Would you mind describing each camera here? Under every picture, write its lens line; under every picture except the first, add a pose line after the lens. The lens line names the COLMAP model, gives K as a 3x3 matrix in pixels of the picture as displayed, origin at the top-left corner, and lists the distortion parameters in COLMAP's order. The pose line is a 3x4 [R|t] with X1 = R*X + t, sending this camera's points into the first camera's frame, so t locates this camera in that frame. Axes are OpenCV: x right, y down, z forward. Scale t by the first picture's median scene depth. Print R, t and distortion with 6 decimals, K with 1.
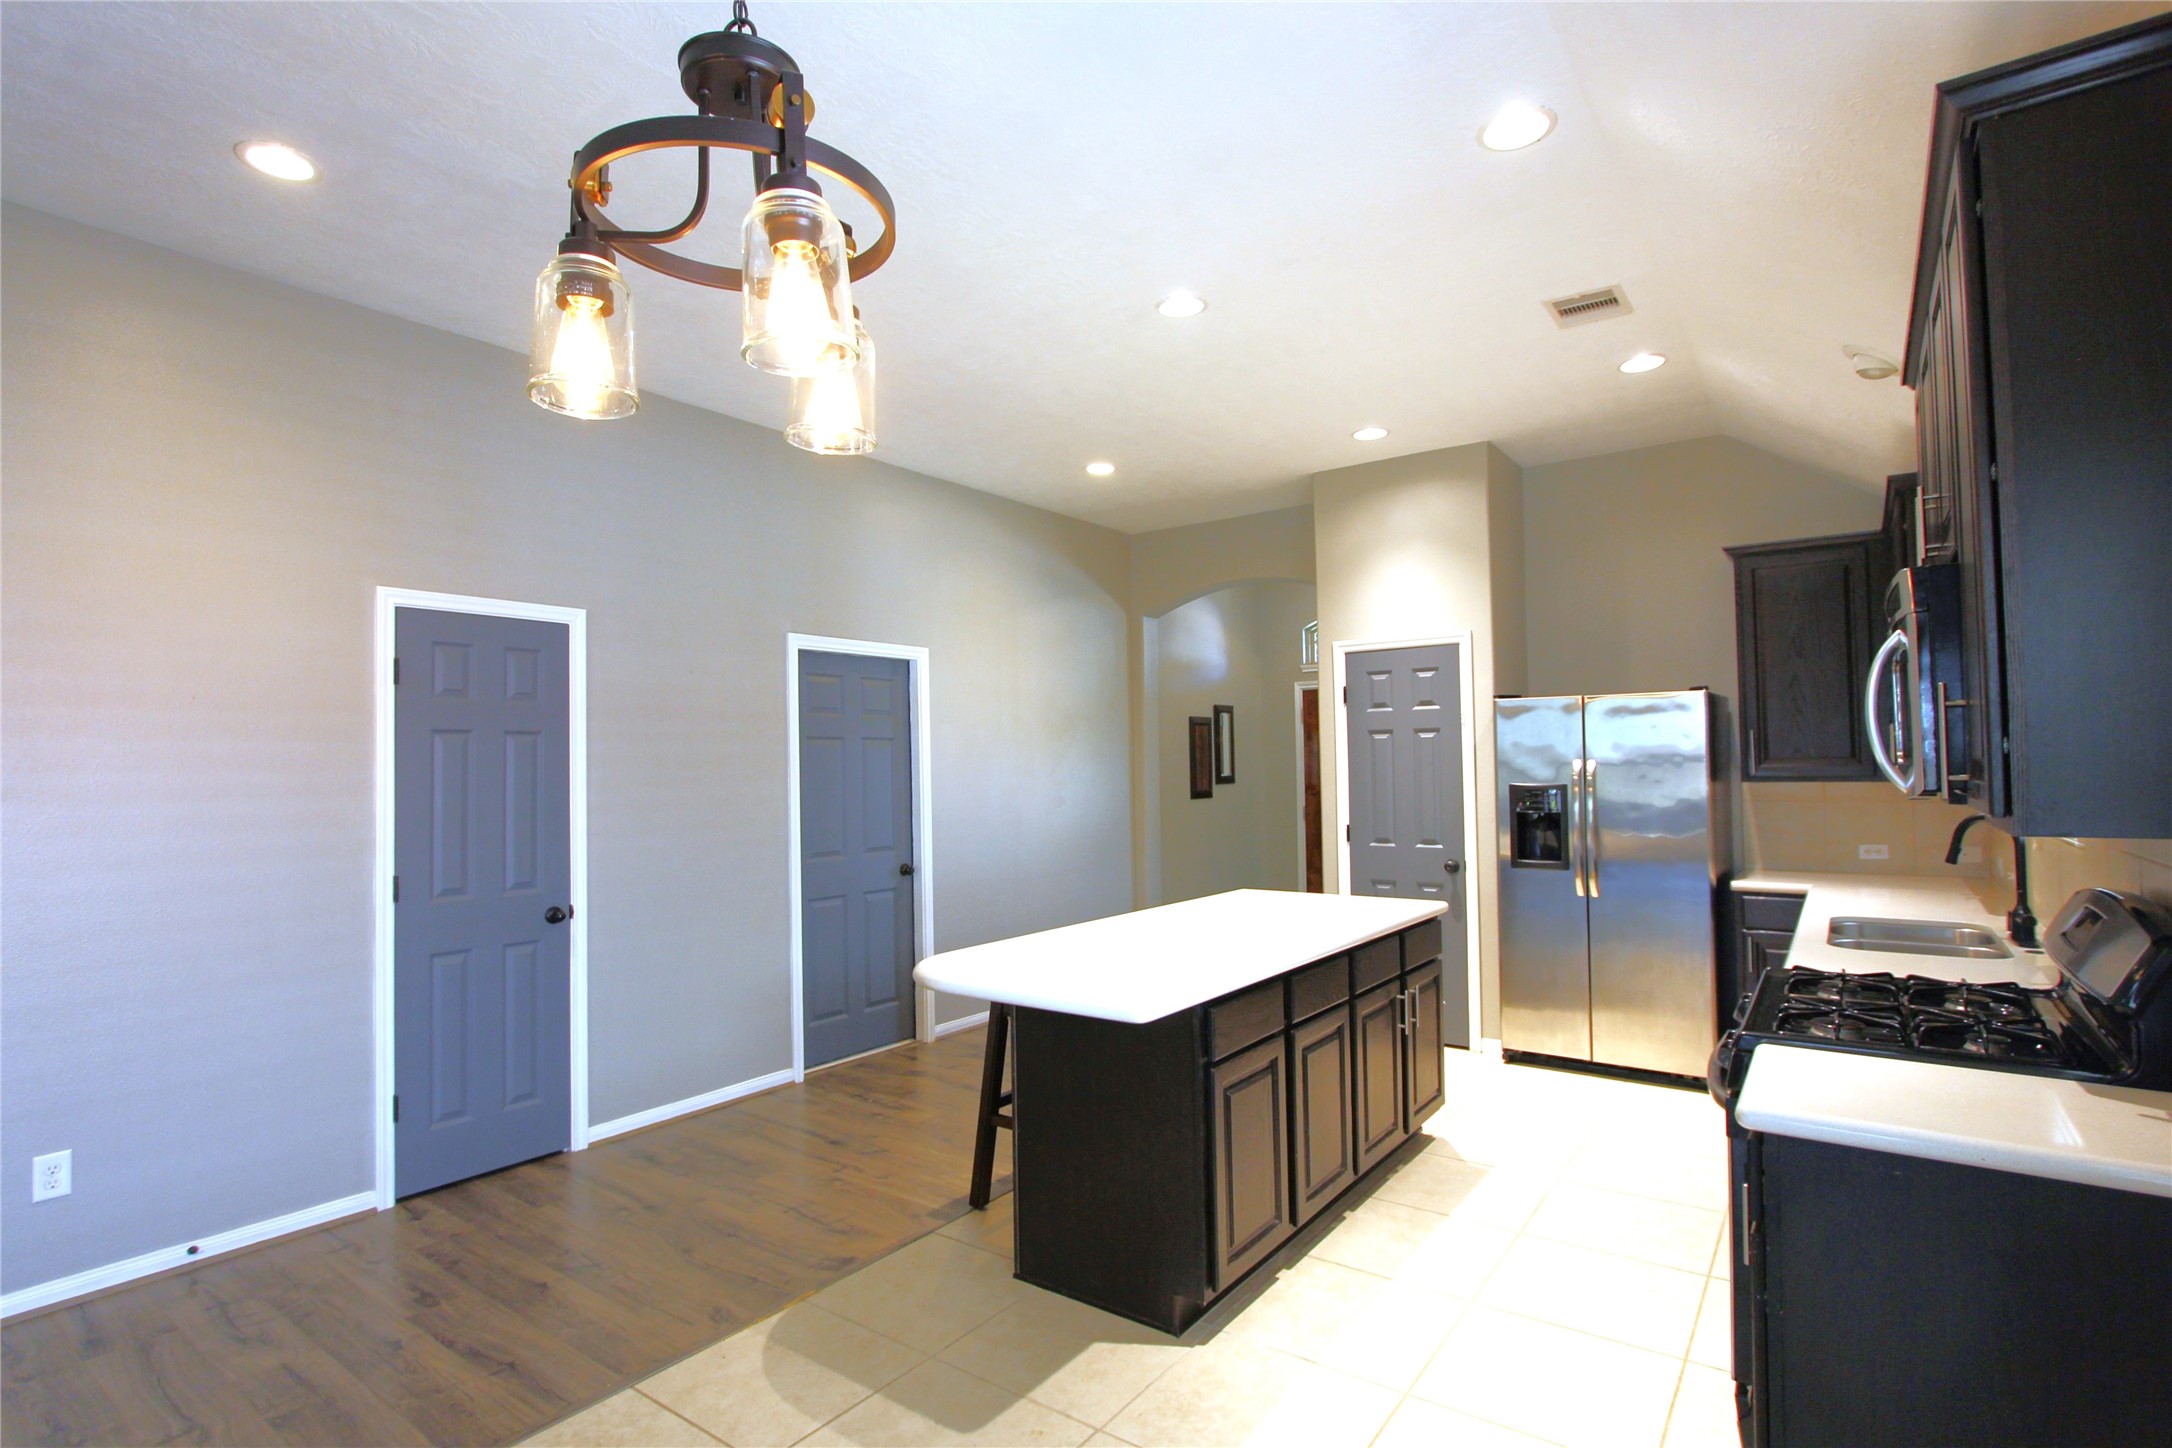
lens RADIAL K [[998.5, 0, 1099.4], [0, 998.5, 728.7], [0, 0, 1]] dist [-0.014063, 0.001537]
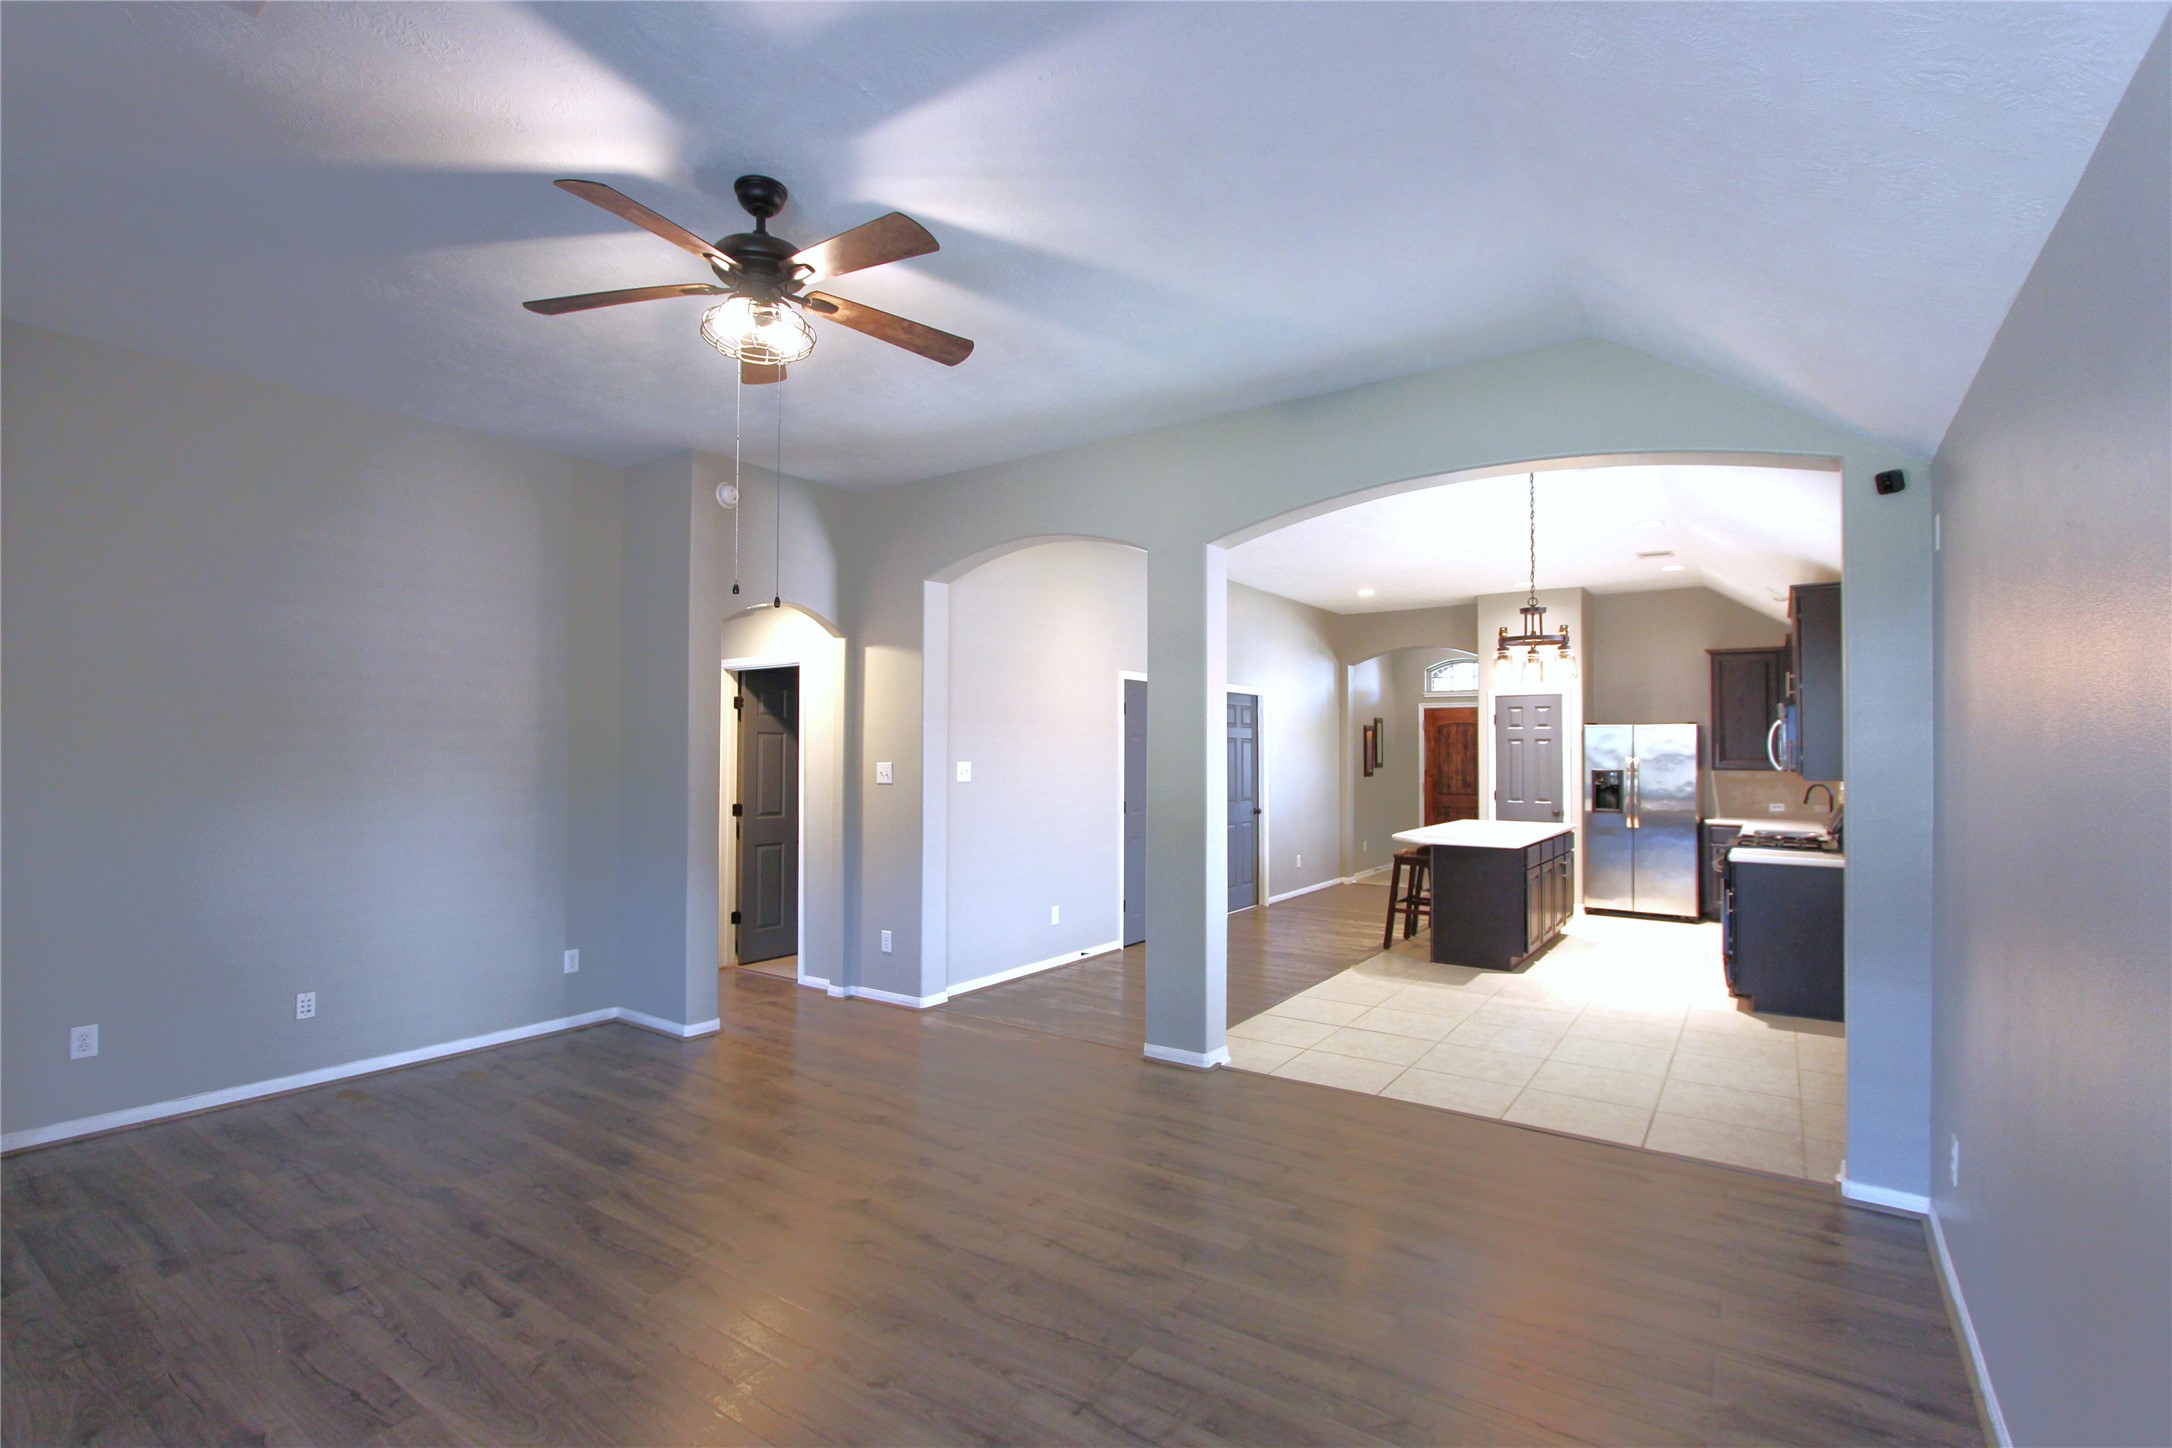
lens RADIAL K [[998.5, 0, 1078.8], [0, 998.5, 729.9], [0, 0, 1]] dist [-0.014063, 0.001537]
pose [[0.999155, 0.020128, 0.035838, -0.665117], [-0.020612, 0.999701, 0.013189, -0.026353], [-0.035561, -0.013916, 0.999271, -0.902788]]
